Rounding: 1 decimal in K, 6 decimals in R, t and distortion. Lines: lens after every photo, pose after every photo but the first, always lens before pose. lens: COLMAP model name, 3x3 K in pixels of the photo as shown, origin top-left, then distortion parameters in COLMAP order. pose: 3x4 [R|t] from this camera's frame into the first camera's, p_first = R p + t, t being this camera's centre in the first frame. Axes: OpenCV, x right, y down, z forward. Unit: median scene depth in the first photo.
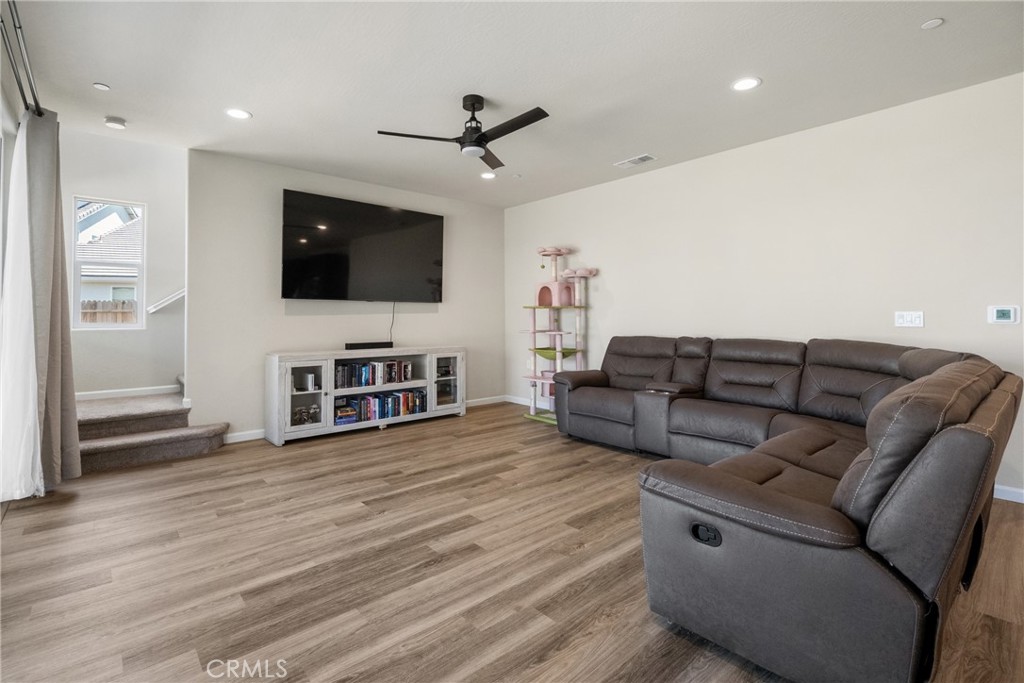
lens RADIAL K [[476.2, 0, 510.5], [0, 476.2, 311.0], [0, 0, 1]] dist [-0.001722, -0.000165]
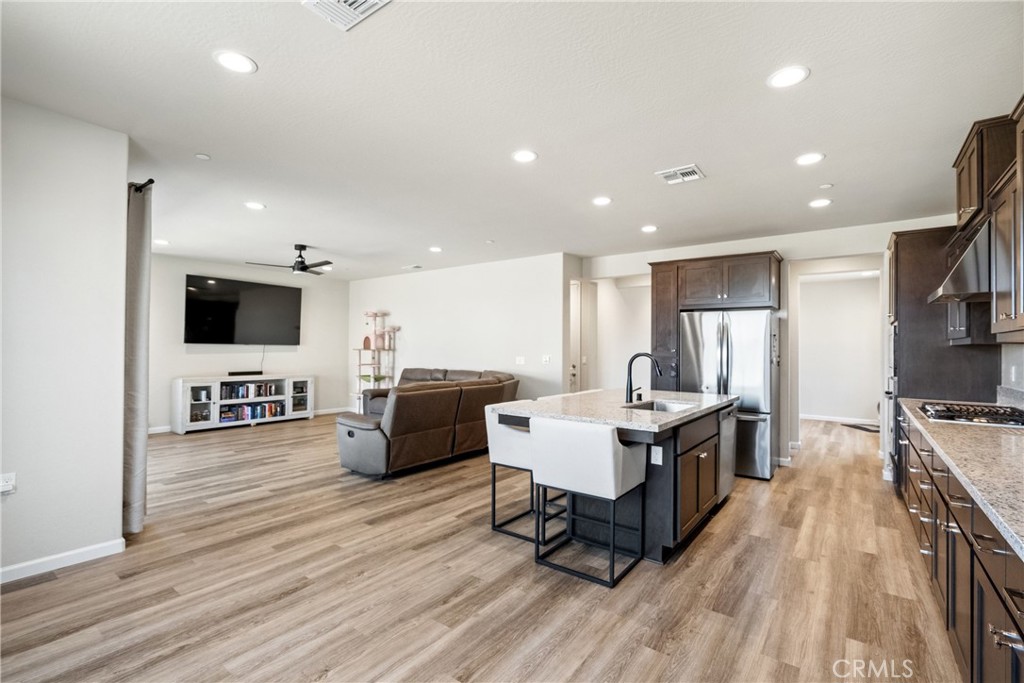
lens RADIAL K [[462.2, 0, 507.9], [0, 462.2, 343.4], [0, 0, 1]] dist [0.000050, -0.000249]
pose [[0.980905, 0.015162, 0.193897, 0.259721], [-0.015855, 0.999872, 0.002023, -0.043092], [-0.193841, -0.005059, 0.981020, -0.670533]]
